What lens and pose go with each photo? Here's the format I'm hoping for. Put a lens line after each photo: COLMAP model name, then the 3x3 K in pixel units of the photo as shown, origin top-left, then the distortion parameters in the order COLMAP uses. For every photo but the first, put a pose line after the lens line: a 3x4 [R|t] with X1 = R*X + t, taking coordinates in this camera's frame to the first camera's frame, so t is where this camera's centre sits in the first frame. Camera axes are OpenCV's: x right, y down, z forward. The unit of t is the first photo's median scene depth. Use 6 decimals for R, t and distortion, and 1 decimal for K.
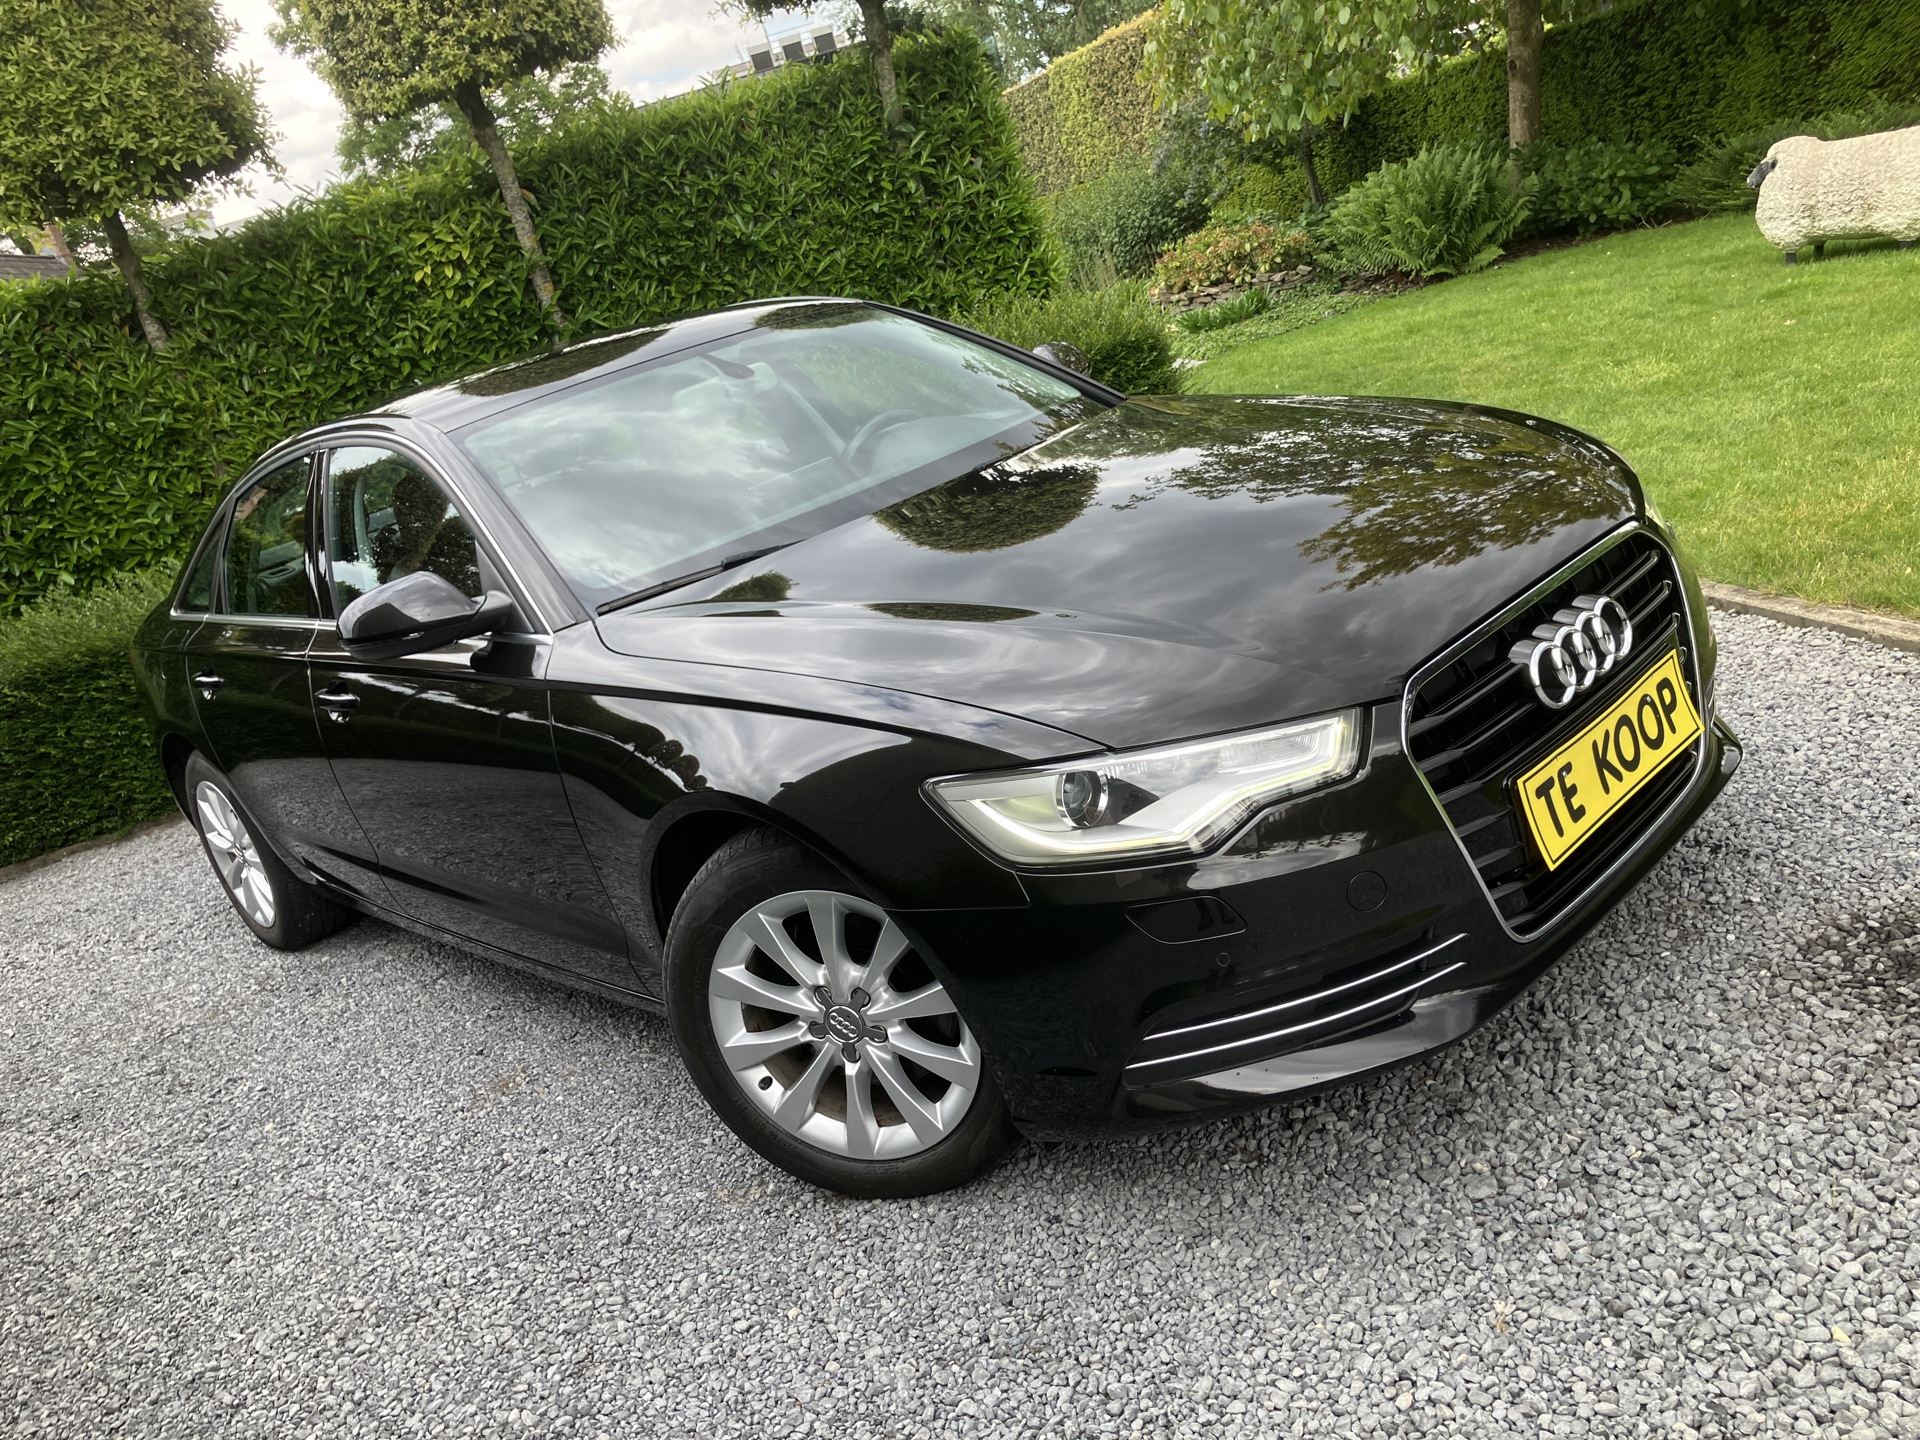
lens RADIAL K [[1590.9, 0, 968.6], [0, 1590.9, 725.9], [0, 0, 1]] dist [0.035600, -0.037756]
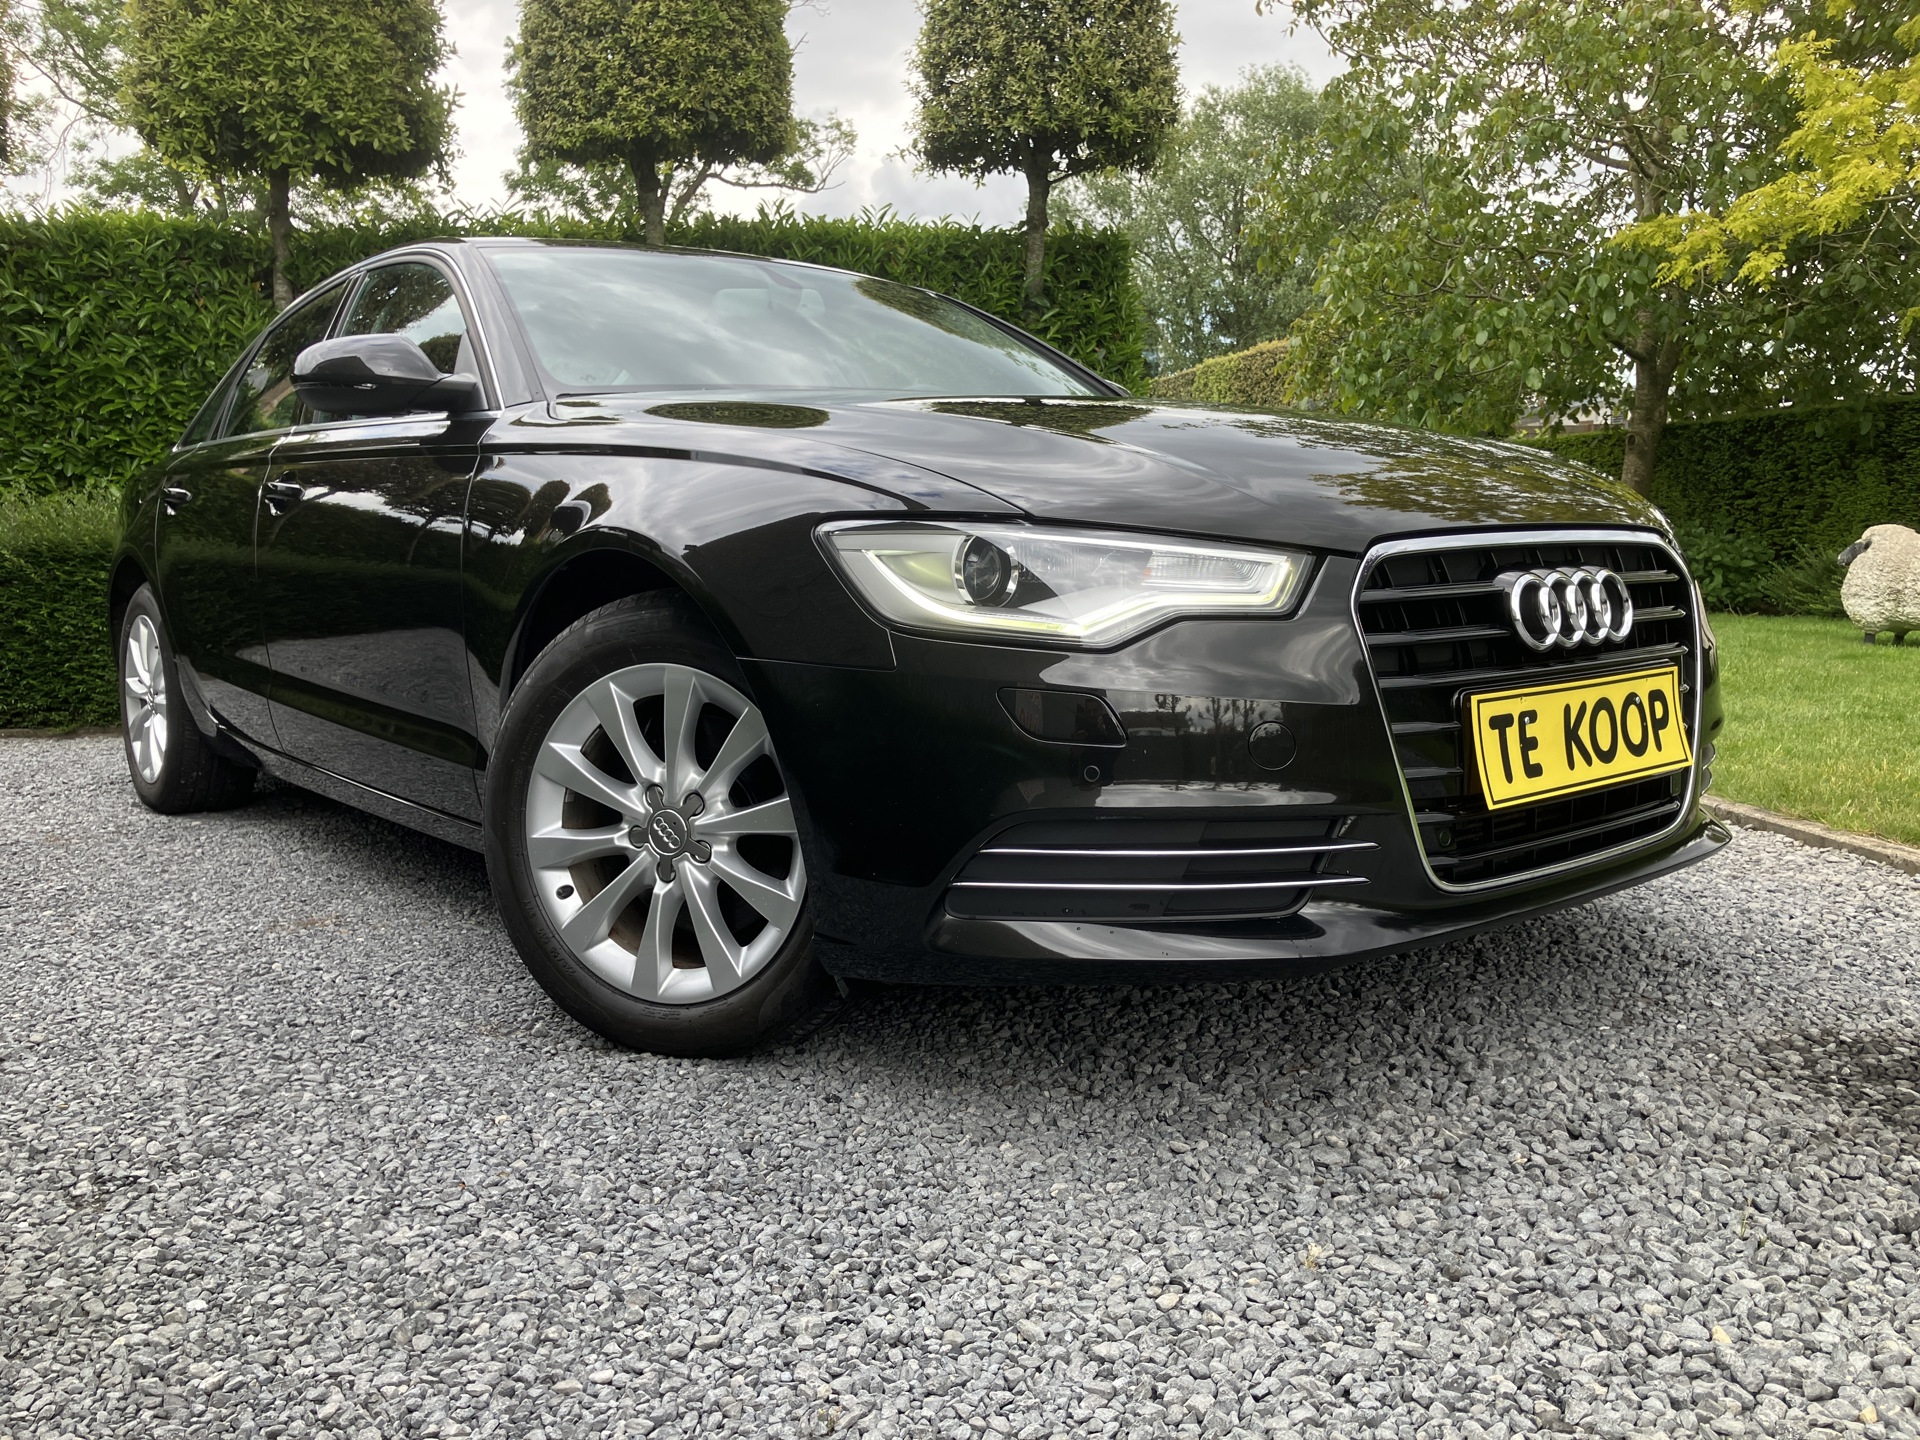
lens RADIAL K [[1590.9, 0, 981.6], [0, 1590.9, 693.2], [0, 0, 1]] dist [0.035600, -0.037756]
pose [[0.965839, 0.256086, -0.039680, 0.101786], [-0.258981, 0.948466, -0.182595, 0.225999], [-0.009125, 0.186634, 0.982387, 0.122005]]
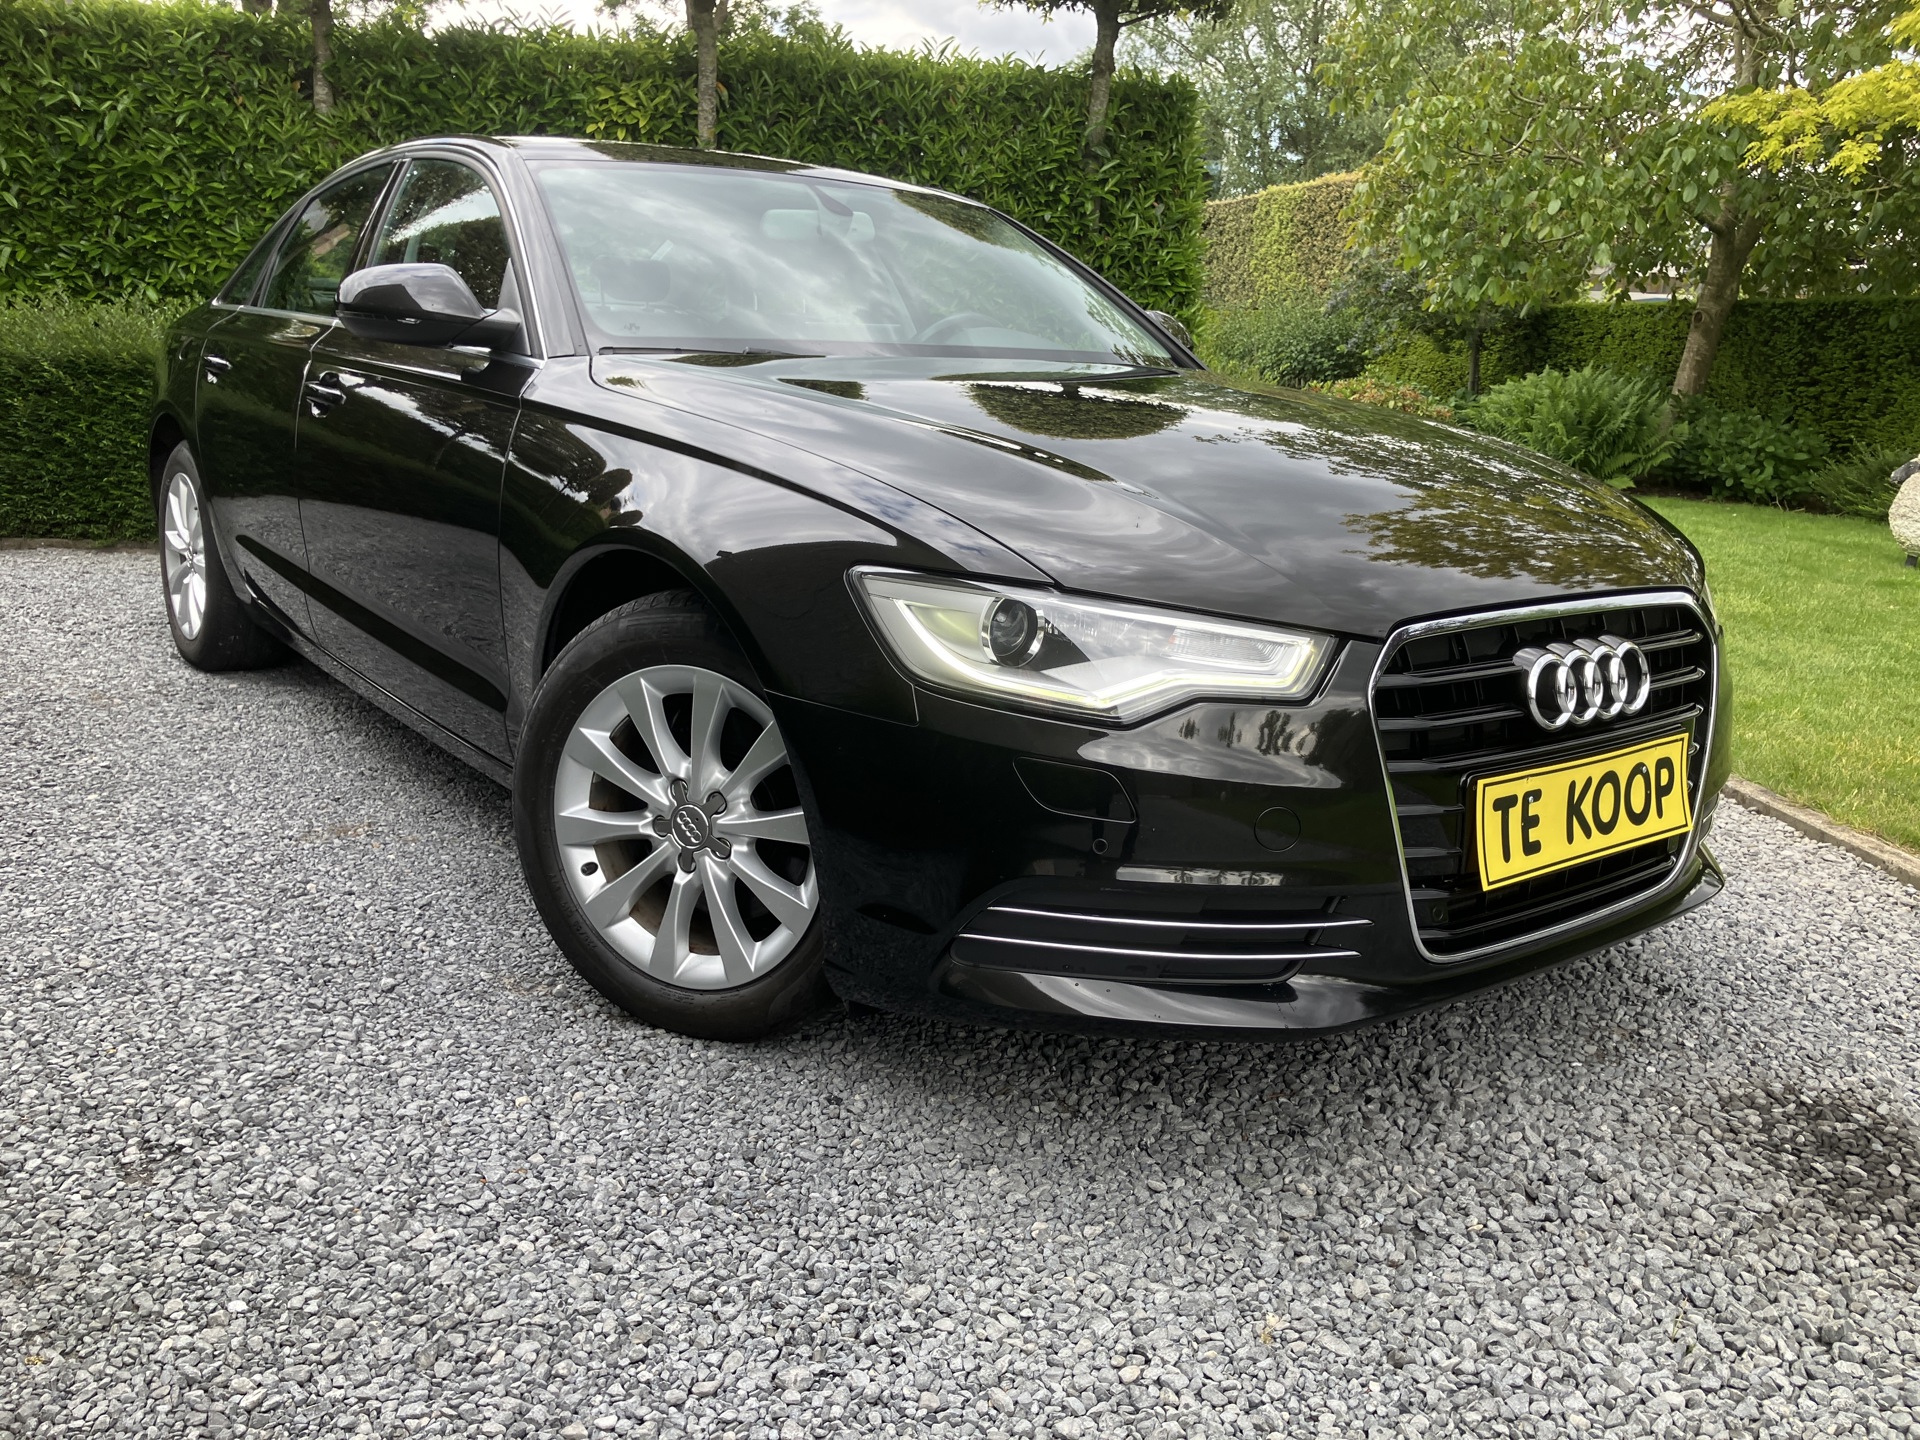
lens RADIAL K [[1590.9, 0, 983.4], [0, 1590.9, 698.1], [0, 0, 1]] dist [0.035600, -0.037756]
pose [[0.945241, 0.325862, -0.018261, 0.070894], [-0.326362, 0.943250, -0.061377, 0.117428], [-0.002776, 0.063976, 0.997948, 0.089435]]
